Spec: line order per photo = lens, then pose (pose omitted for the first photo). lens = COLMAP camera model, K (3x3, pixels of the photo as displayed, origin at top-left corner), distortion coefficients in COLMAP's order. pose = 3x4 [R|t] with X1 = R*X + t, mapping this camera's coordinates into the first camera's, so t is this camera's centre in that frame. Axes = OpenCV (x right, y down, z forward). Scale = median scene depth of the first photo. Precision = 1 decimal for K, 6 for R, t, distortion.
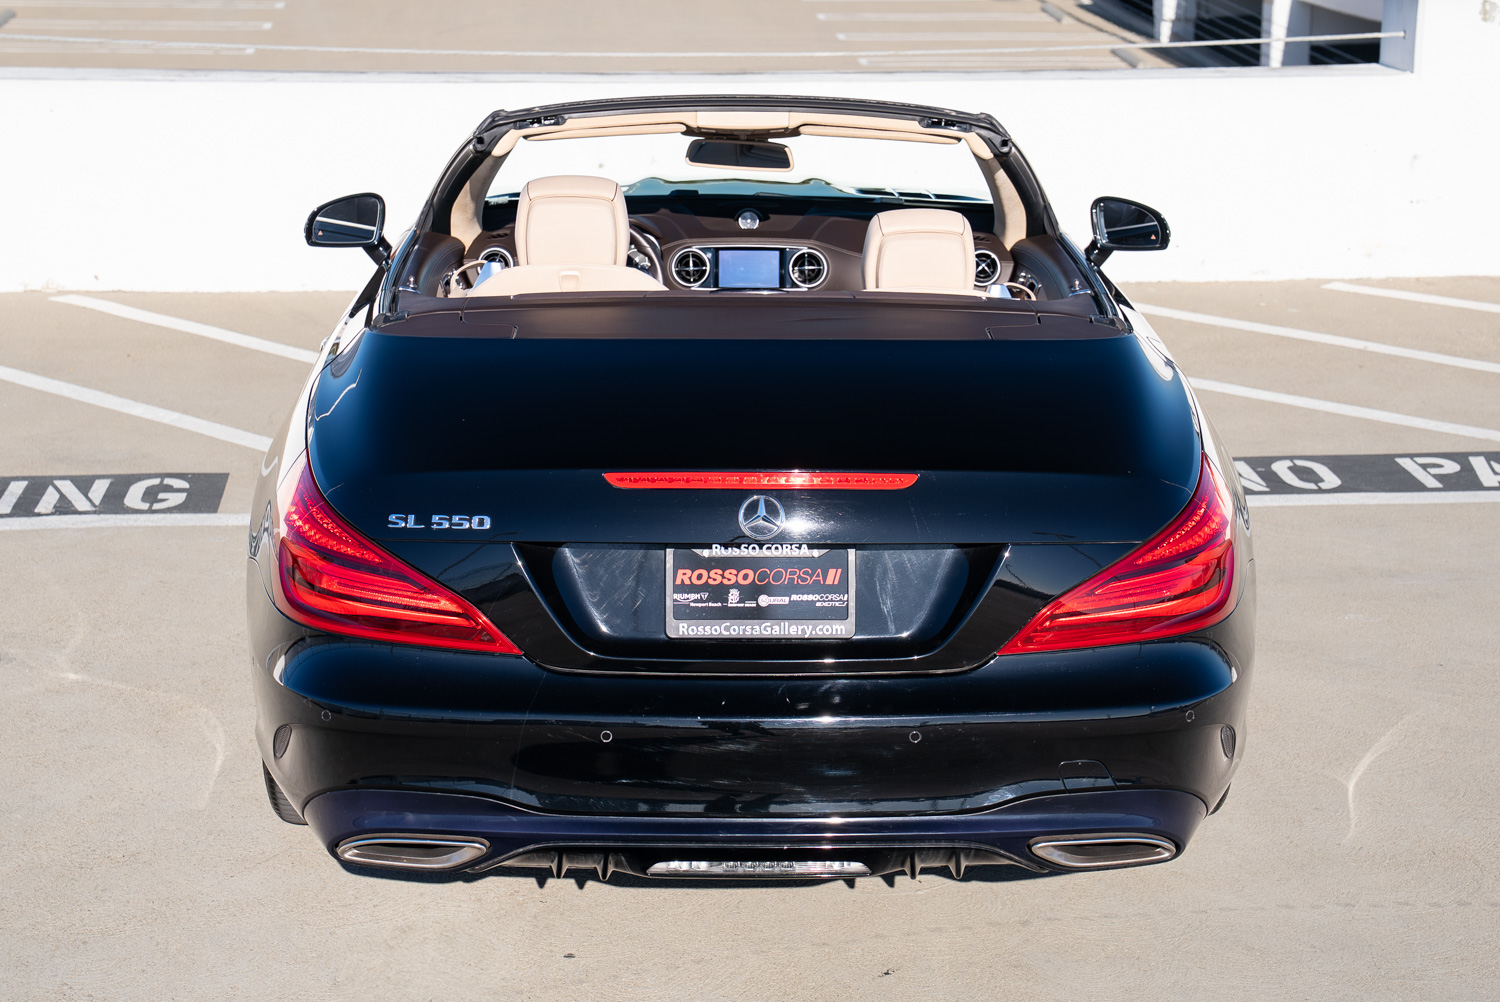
lens RADIAL K [[2658.4, 0, 751.3], [0, 2658.4, 503.2], [0, 0, 1]] dist [0.149584, 0.312269]
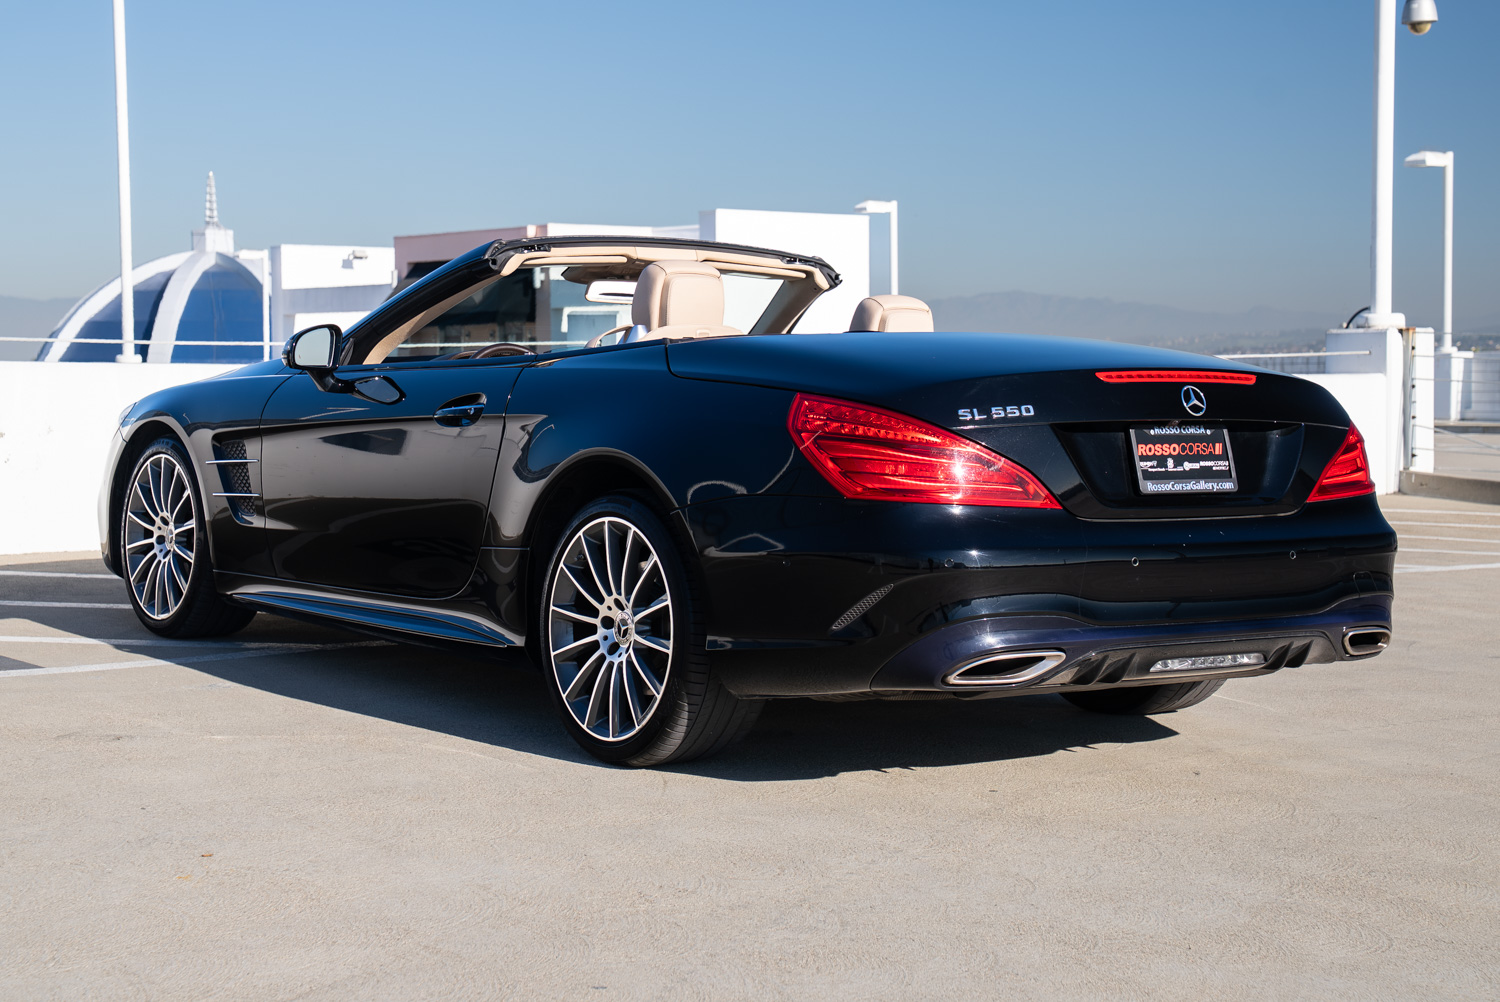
lens RADIAL K [[2483.8, 0, 719.8], [0, 2483.8, 446.6], [0, 0, 1]] dist [0.192646, 0.080355]
pose [[0.817754, -0.012920, 0.575423, -0.809711], [0.141158, 0.973717, -0.178742, 0.193570], [-0.557990, 0.227393, 0.798085, 0.087992]]
